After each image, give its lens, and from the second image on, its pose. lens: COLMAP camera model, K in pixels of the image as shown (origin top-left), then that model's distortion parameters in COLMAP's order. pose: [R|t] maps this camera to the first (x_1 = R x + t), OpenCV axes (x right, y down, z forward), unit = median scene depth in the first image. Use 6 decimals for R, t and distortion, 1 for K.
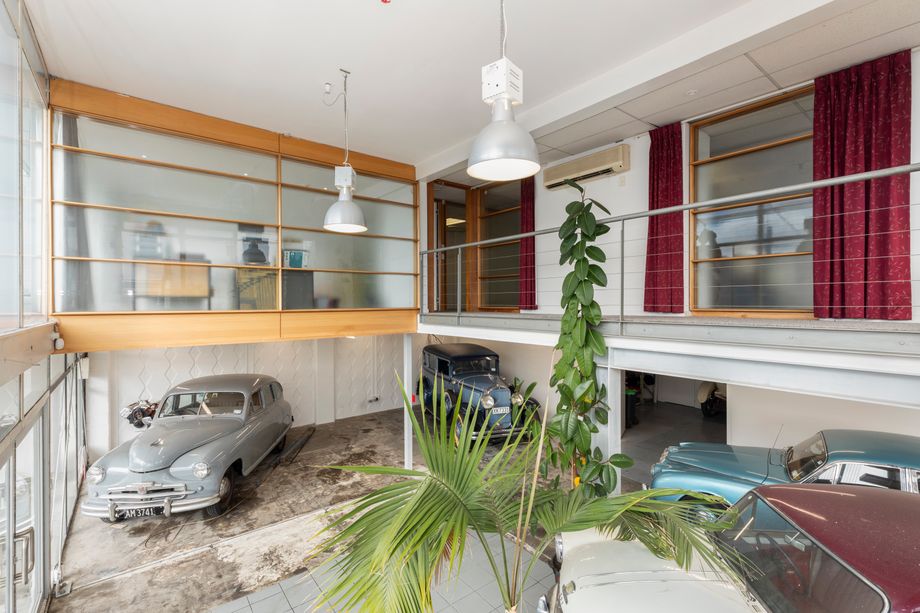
lens RADIAL K [[421.3, 0, 456.8], [0, 421.3, 306.3], [0, 0, 1]] dist [-0.005769, -0.000785]
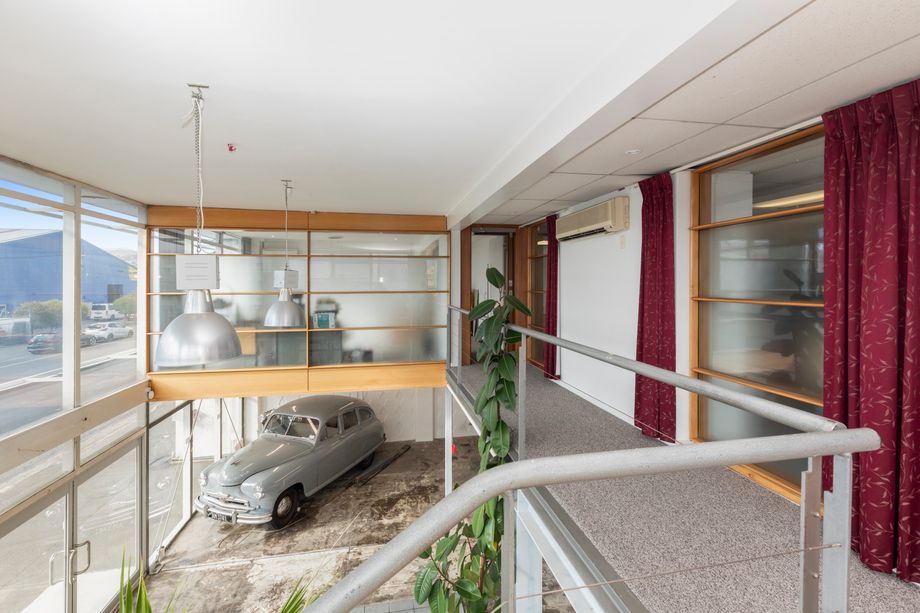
lens RADIAL K [[421.3, 0, 451.1], [0, 421.3, 283.0], [0, 0, 1]] dist [-0.005769, -0.000785]
pose [[0.881648, -0.002831, -0.471899, 0.453279], [-0.000317, 0.999978, -0.006591, -0.206694], [0.471907, 0.005961, 0.881628, 0.170160]]
